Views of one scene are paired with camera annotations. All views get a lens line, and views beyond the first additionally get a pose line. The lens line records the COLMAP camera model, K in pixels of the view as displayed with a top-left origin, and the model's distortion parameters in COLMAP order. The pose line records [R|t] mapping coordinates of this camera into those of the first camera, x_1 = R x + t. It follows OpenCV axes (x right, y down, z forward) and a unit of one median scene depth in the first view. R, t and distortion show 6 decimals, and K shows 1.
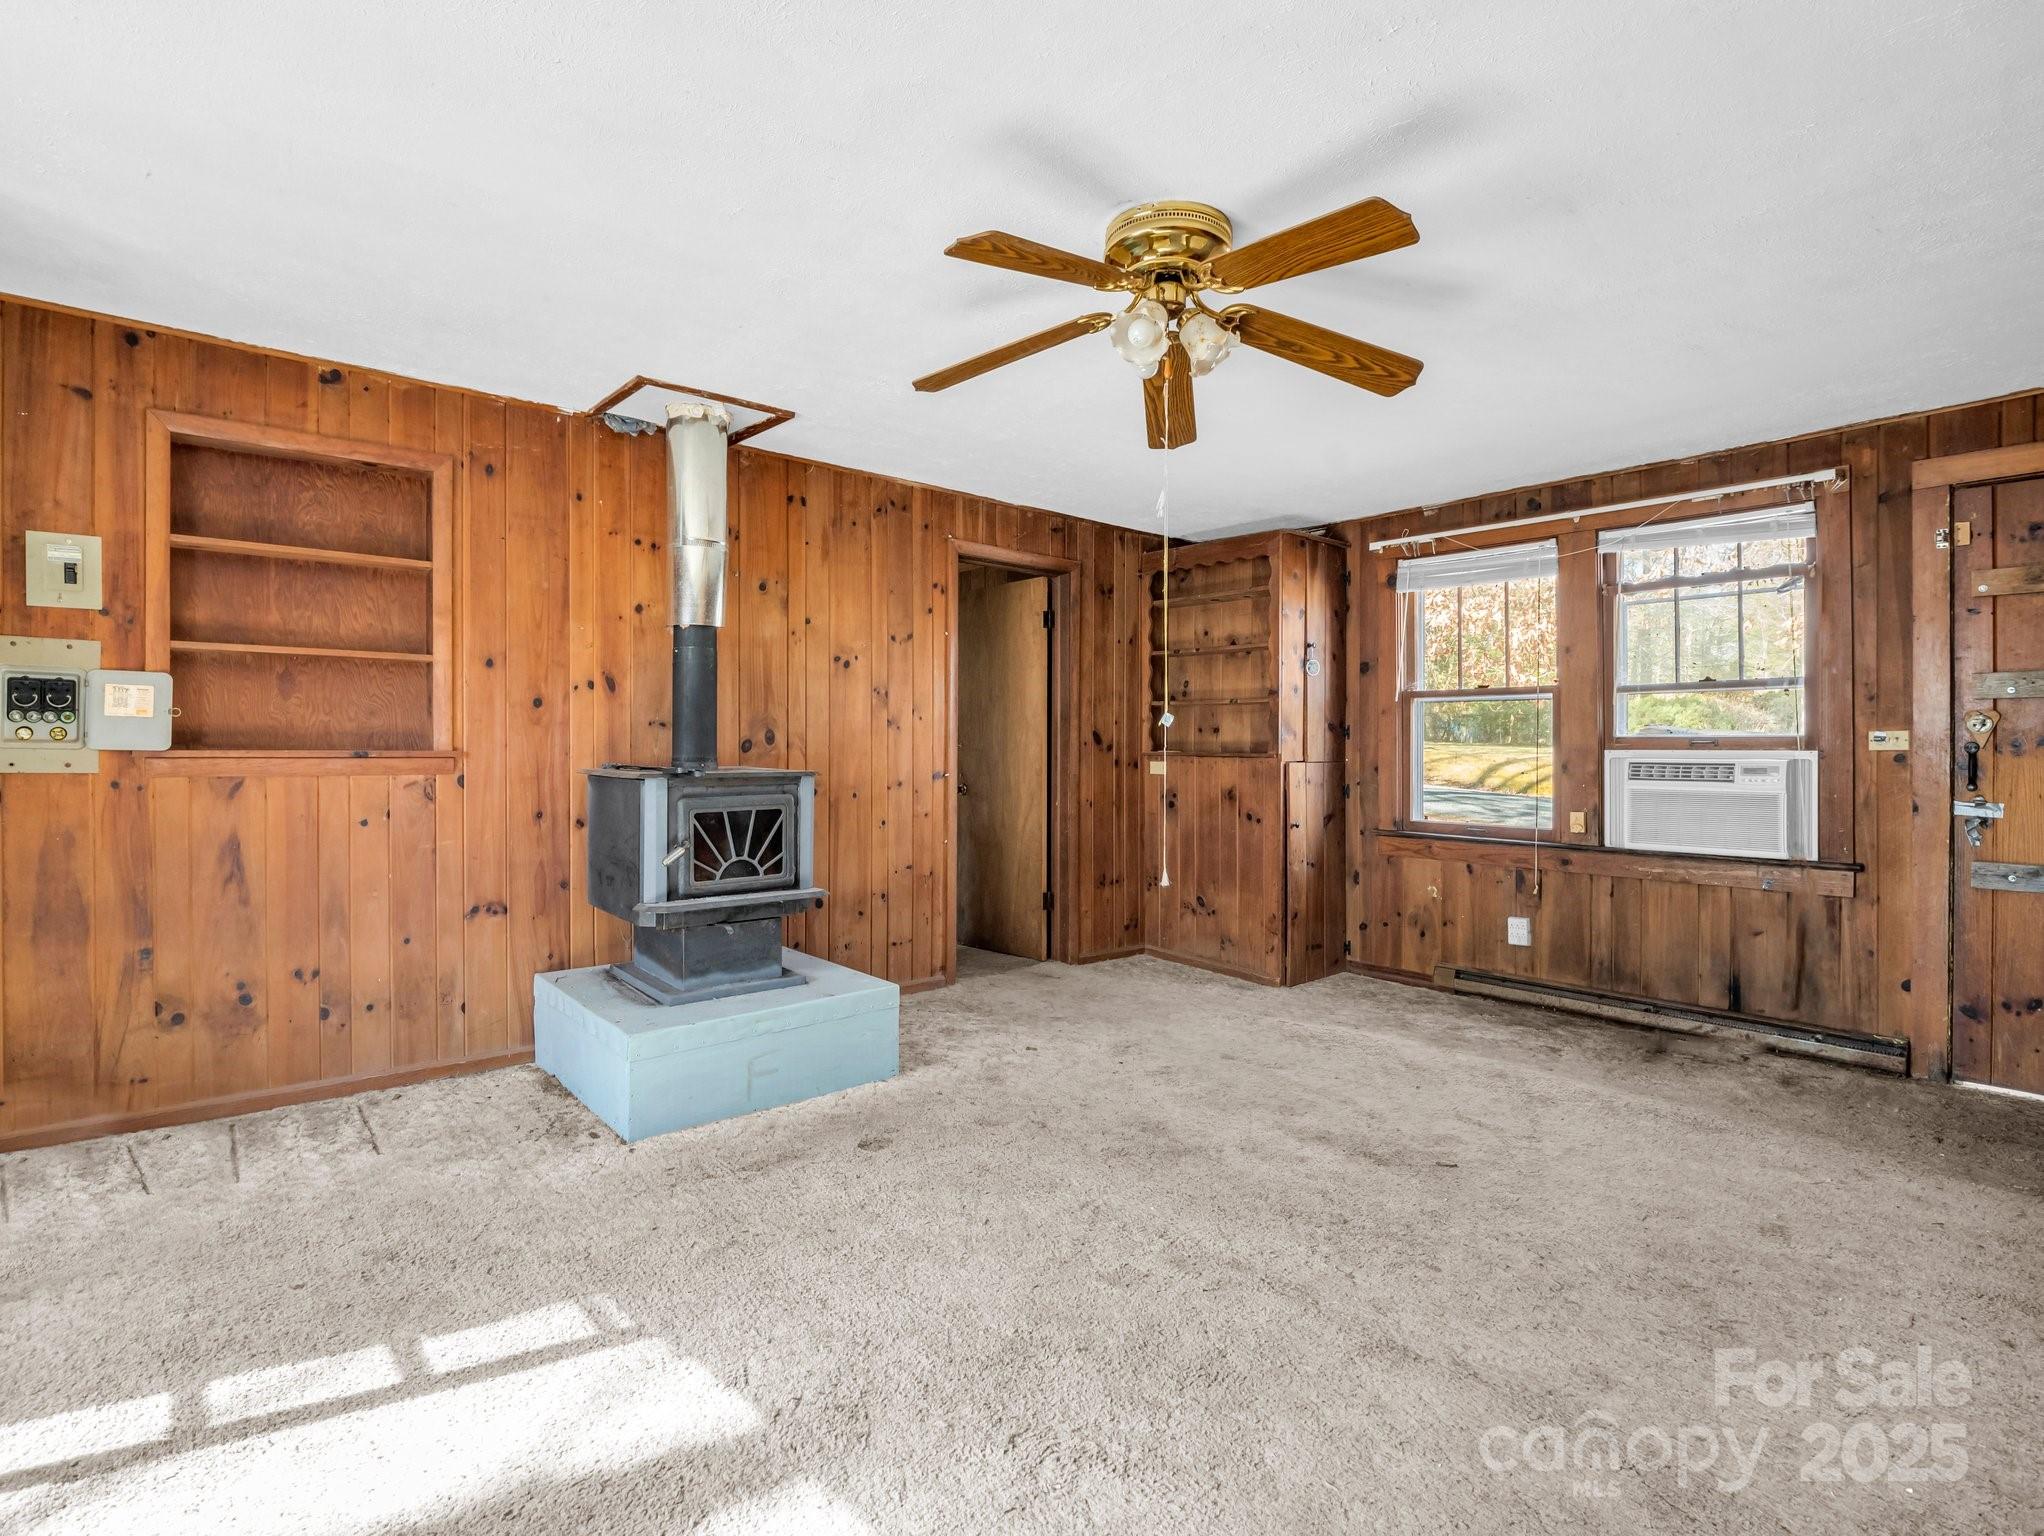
lens RADIAL K [[1011.7, 0, 981.5], [0, 1011.7, 754.1], [0, 0, 1]] dist [-0.003711, -0.003498]
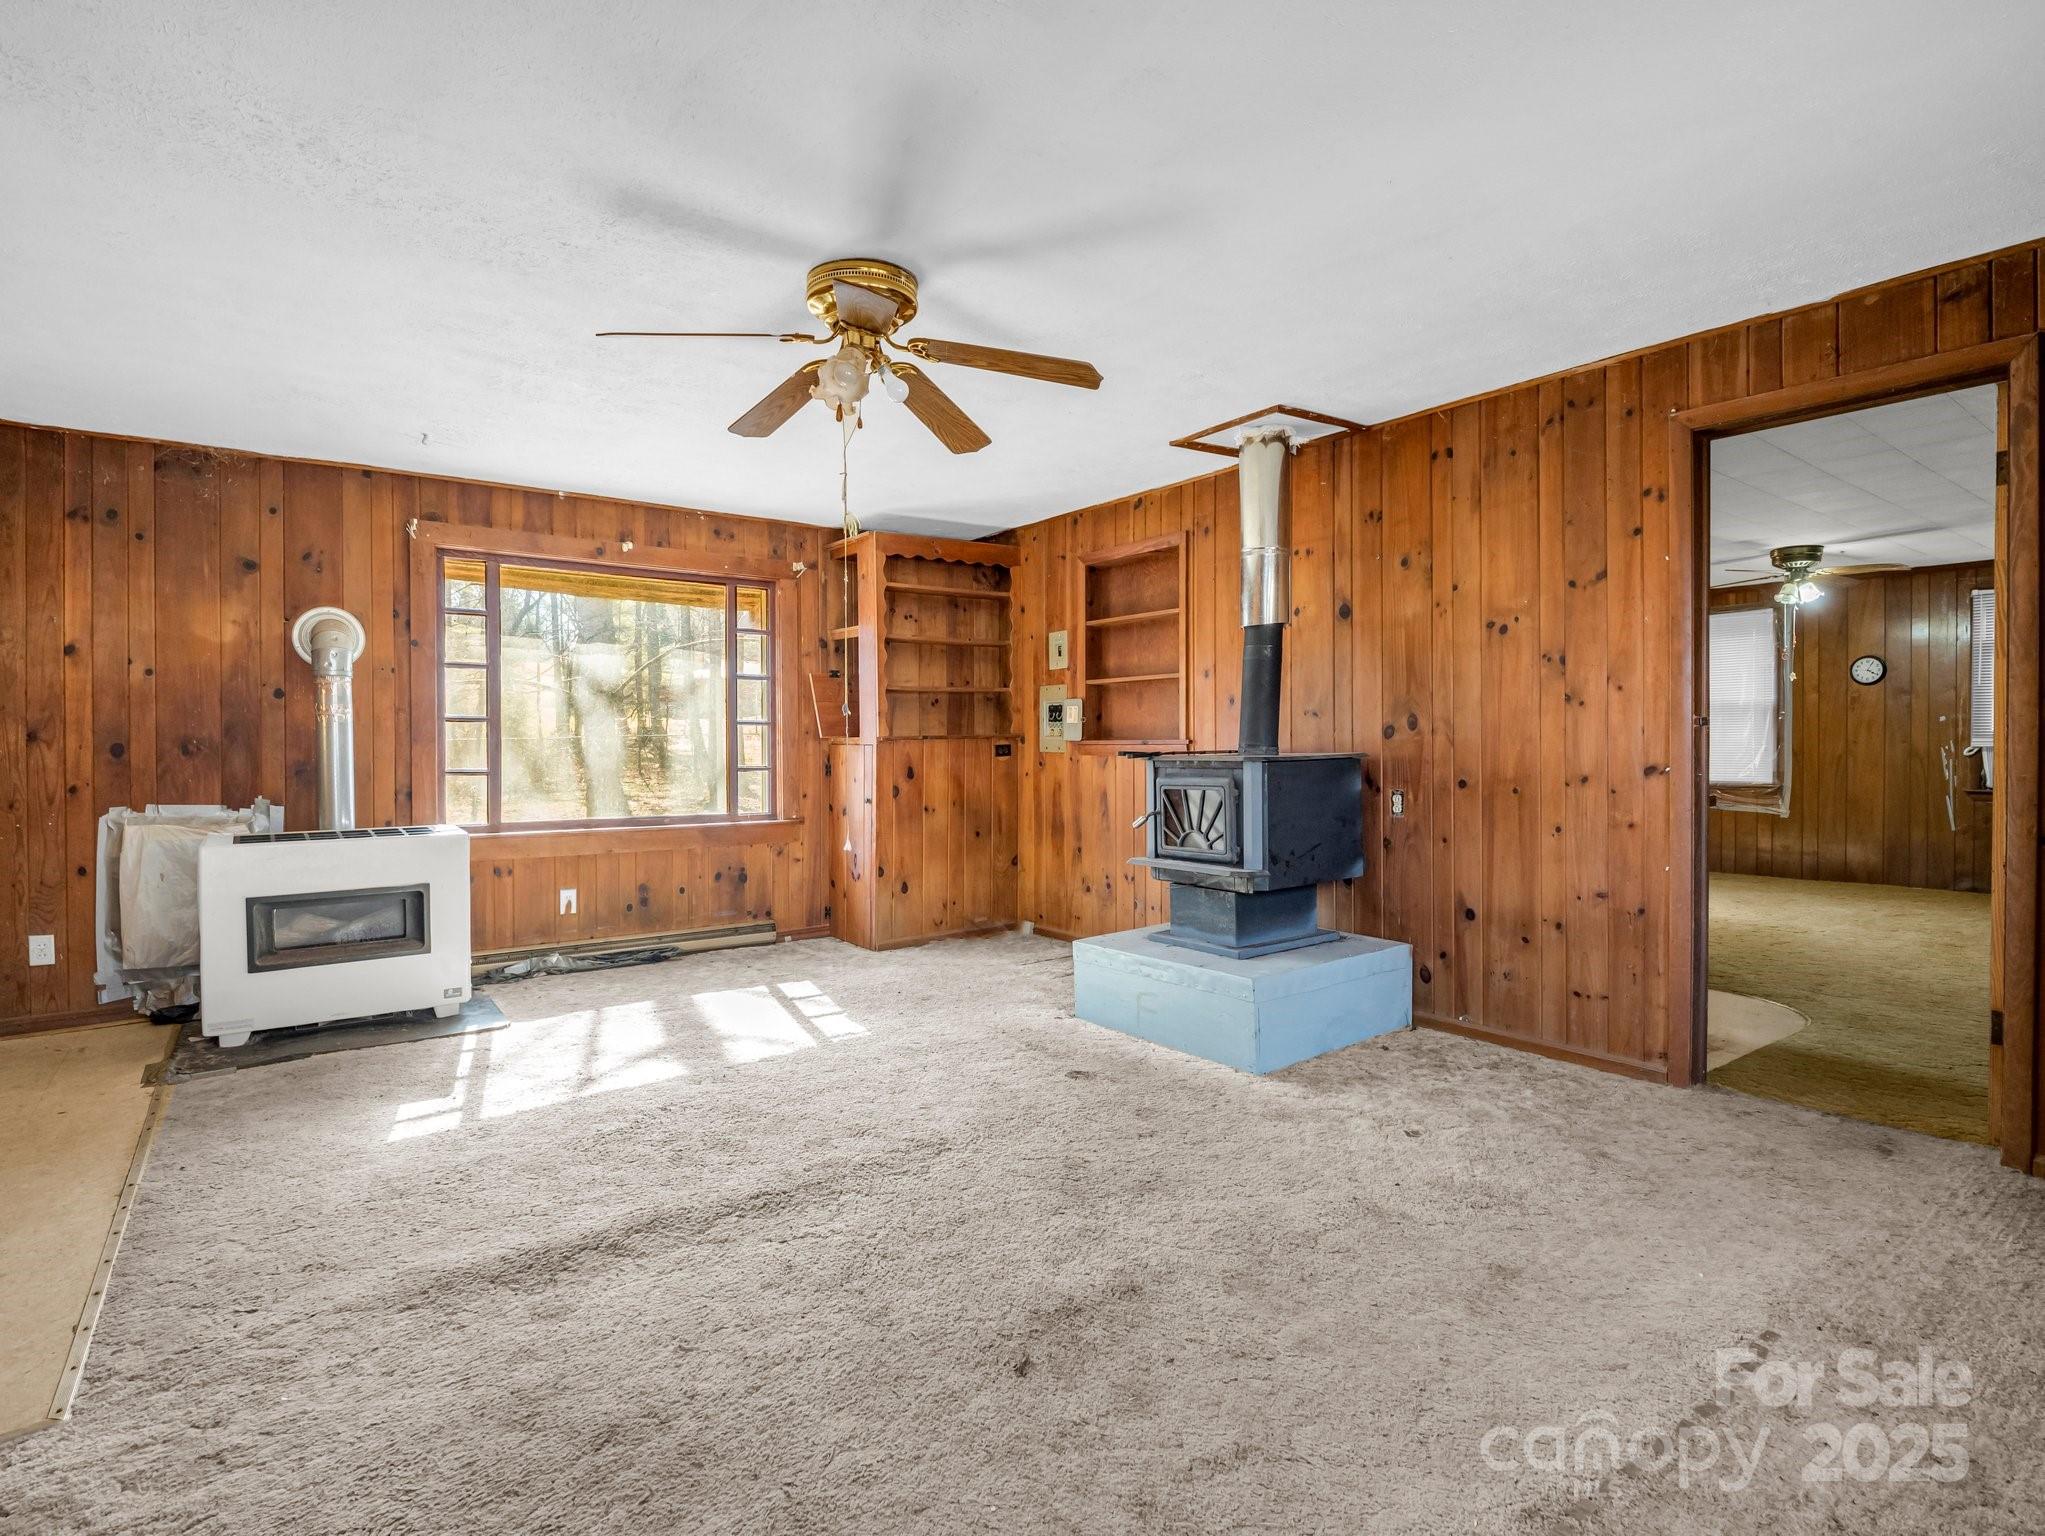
lens RADIAL K [[1012.2, 0, 1027.6], [0, 1012.2, 751.9], [0, 0, 1]] dist [-0.003711, -0.003498]
pose [[-0.028969, 0.004029, -0.999572, 0.893668], [0.000592, 0.999992, 0.004013, 0.008169], [0.999580, -0.000476, -0.028971, 0.824679]]
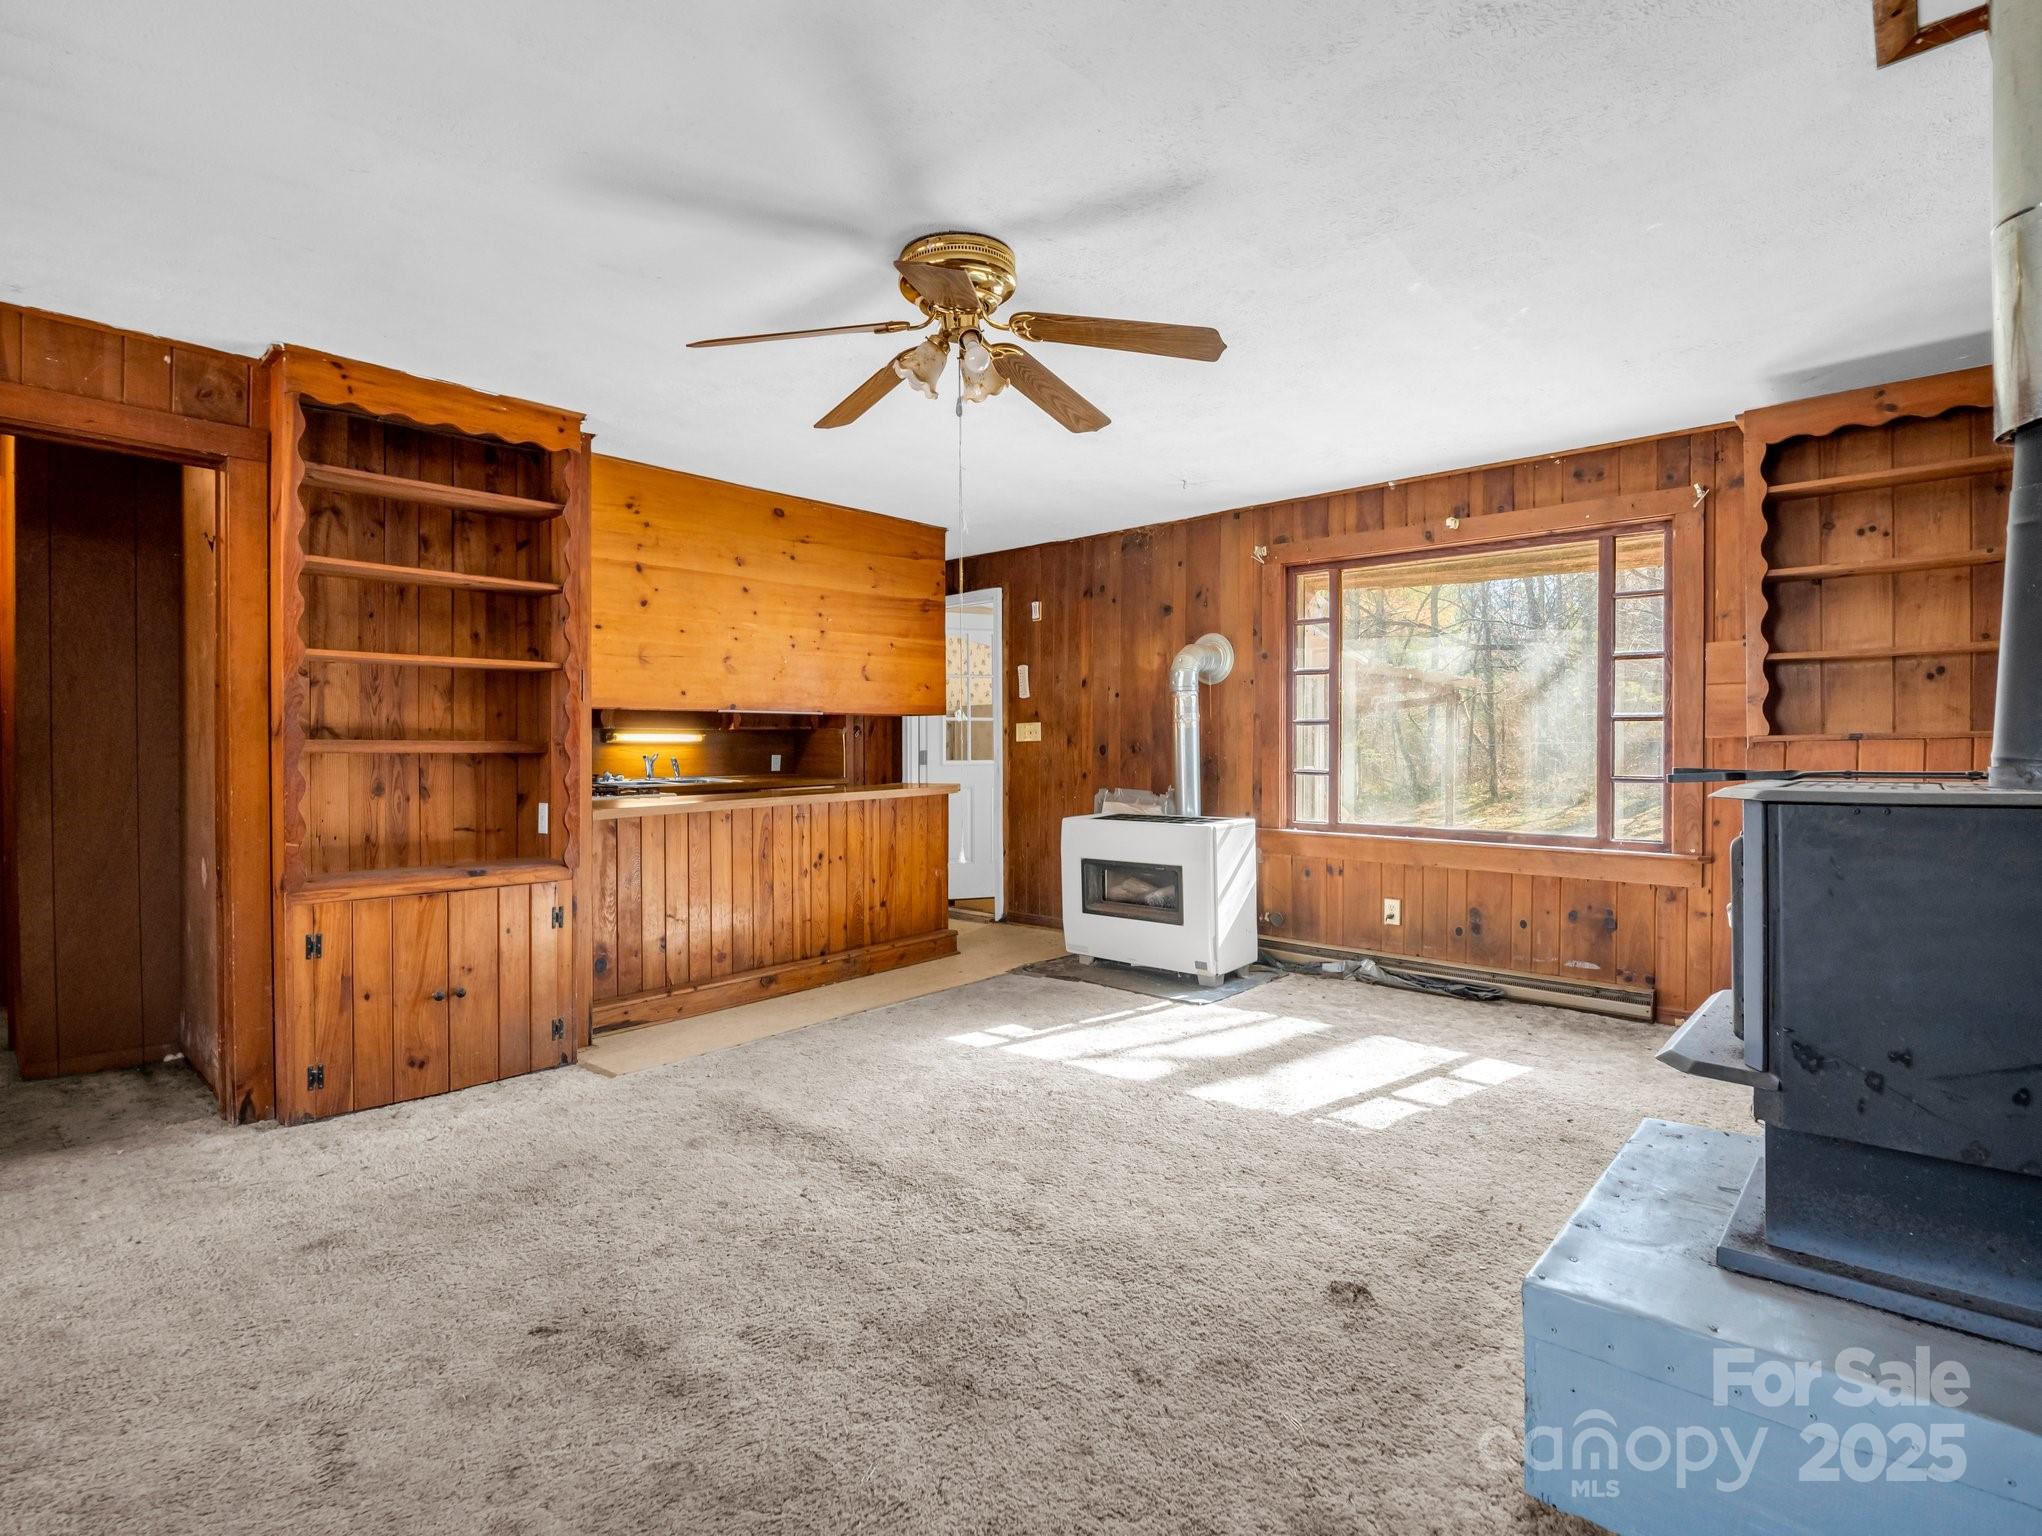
lens RADIAL K [[1019.2, 0, 1012.8], [0, 1019.2, 759.4], [0, 0, 1]] dist [-0.008906, -0.001001]
pose [[-0.985500, 0.000474, -0.169677, 0.210499], [-0.002343, 0.999863, 0.016398, -0.001290], [0.169661, 0.016558, -0.985363, 1.403899]]
